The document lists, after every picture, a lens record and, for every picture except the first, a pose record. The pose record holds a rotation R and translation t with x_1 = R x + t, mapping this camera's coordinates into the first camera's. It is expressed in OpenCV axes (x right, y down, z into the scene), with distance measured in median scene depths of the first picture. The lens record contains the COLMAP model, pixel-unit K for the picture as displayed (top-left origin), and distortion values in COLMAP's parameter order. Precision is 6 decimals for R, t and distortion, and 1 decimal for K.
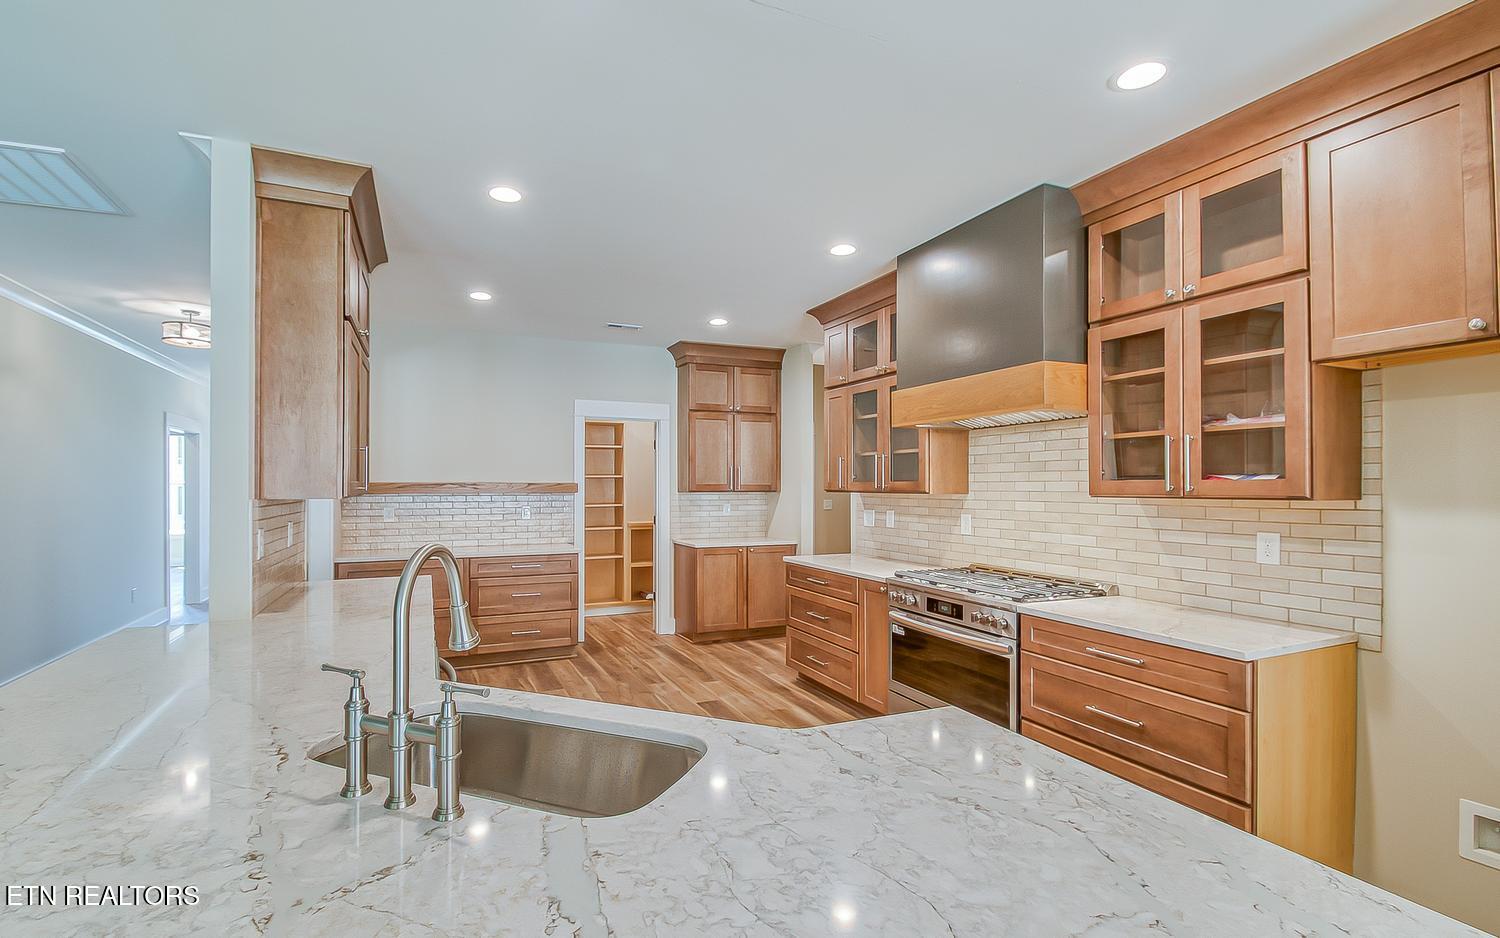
lens RADIAL K [[674.7, 0, 741.2], [0, 674.7, 482.0], [0, 0, 1]] dist [-0.001226, -0.004395]
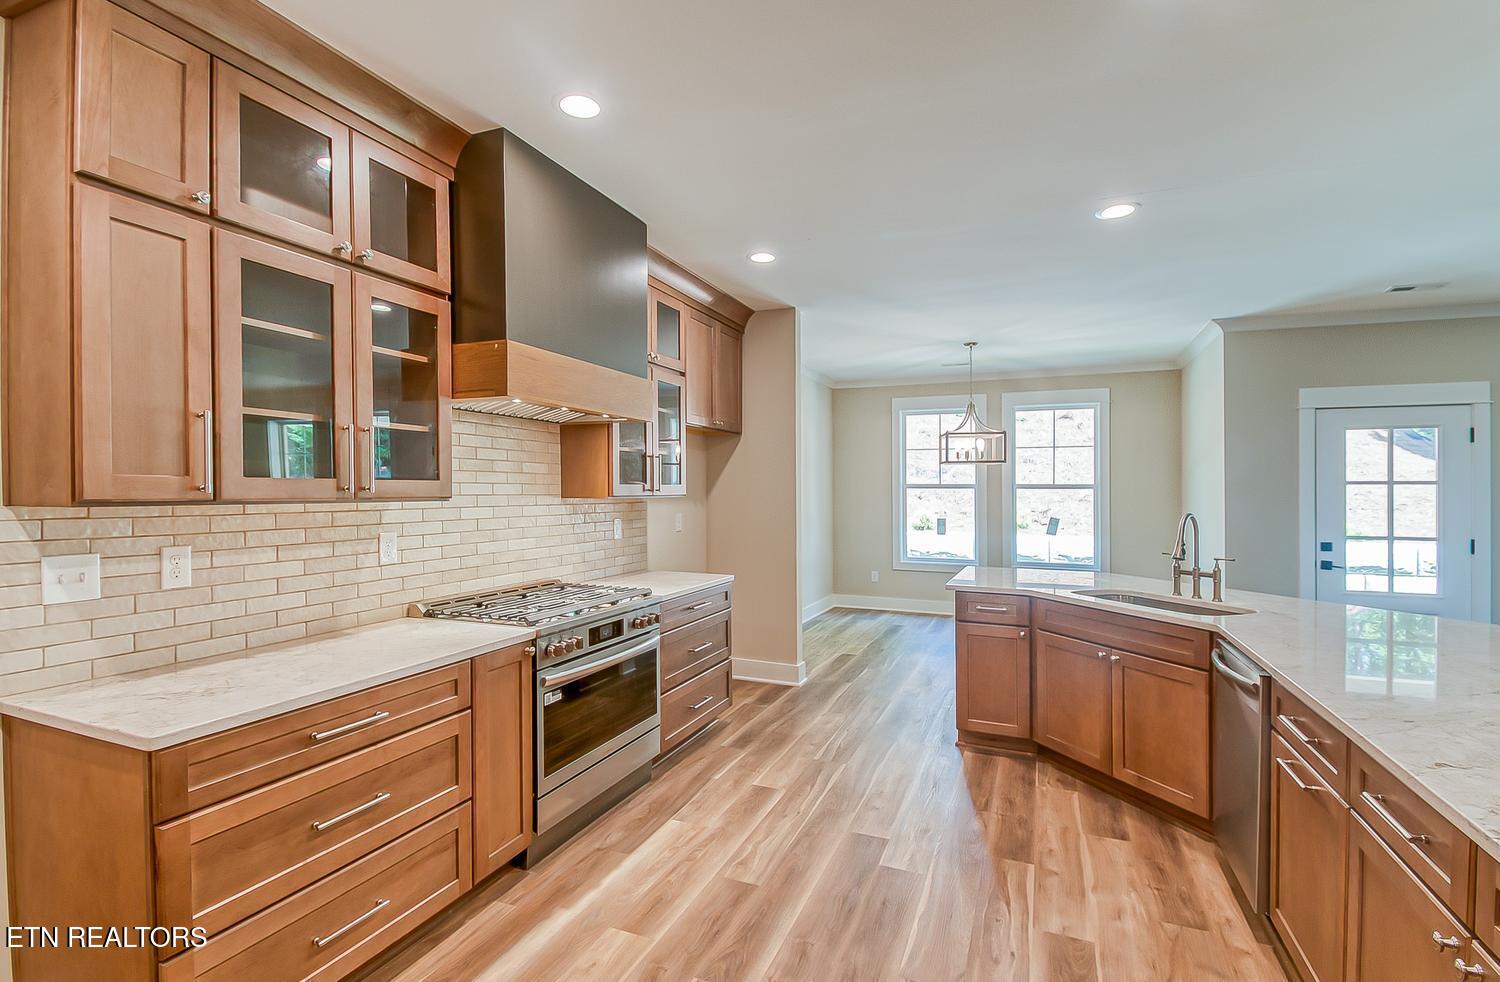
lens RADIAL K [[691.2, 0, 744.1], [0, 691.2, 488.9], [0, 0, 1]] dist [-0.014884, -0.000524]
pose [[-0.660299, 0.001971, 0.751000, -0.430268], [-0.001664, 0.999990, -0.004088, 0.009888], [-0.751001, -0.003949, -0.660289, 1.340394]]
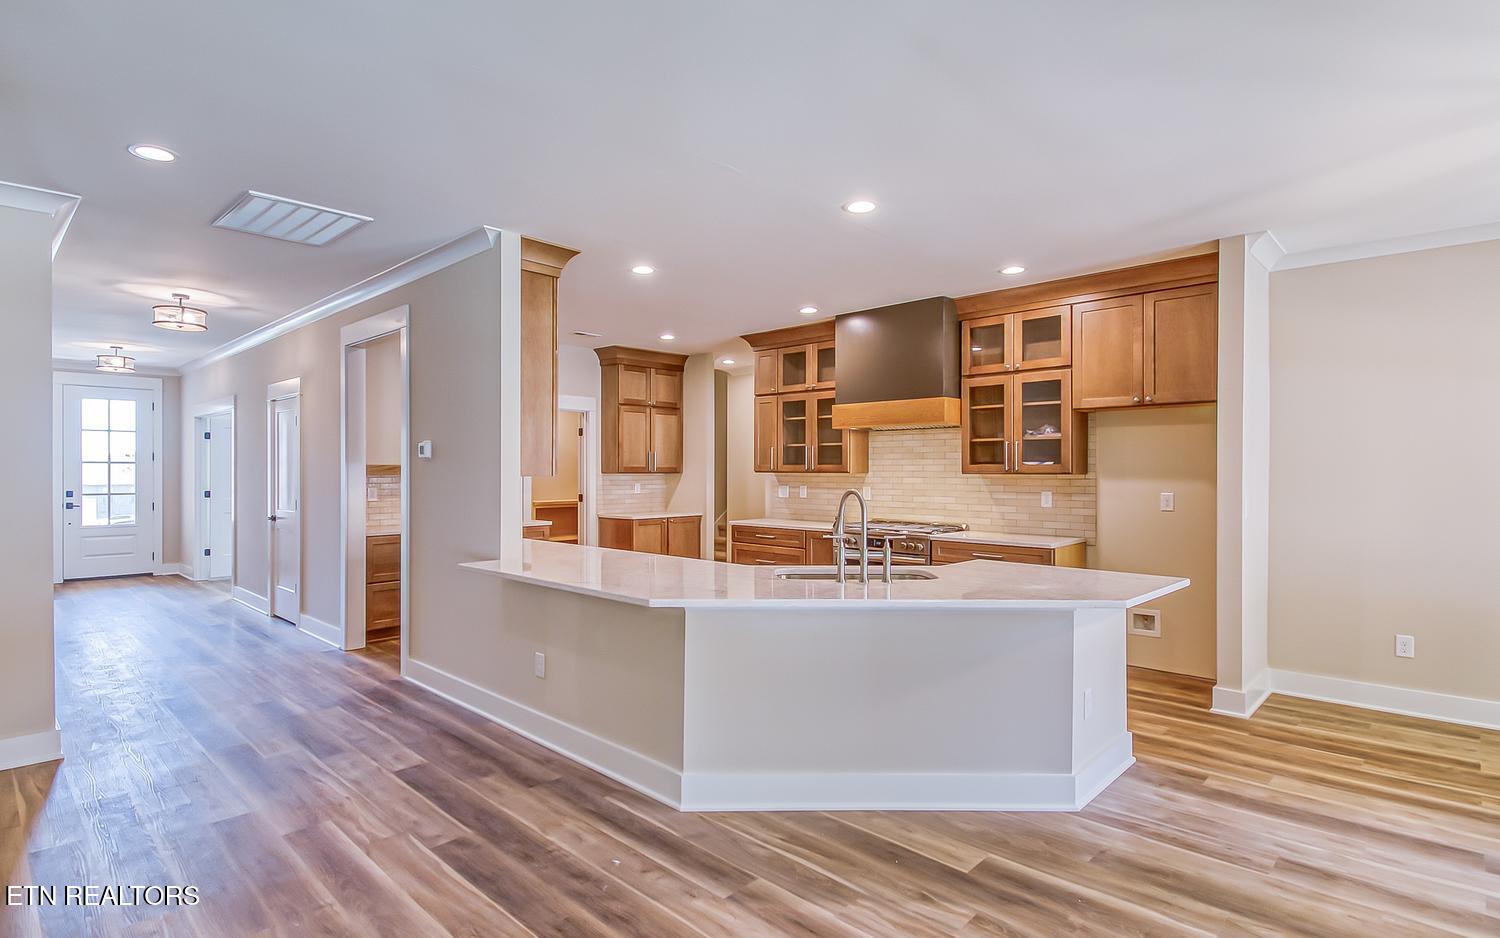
lens RADIAL K [[728.5, 0, 746.7], [0, 728.5, 468.6], [0, 0, 1]] dist [0.004748, -0.000088]
pose [[0.922113, -0.001837, 0.386915, -0.620036], [-0.000805, 0.999977, 0.006665, -0.003549], [-0.386919, -0.006458, 0.922091, -0.454689]]
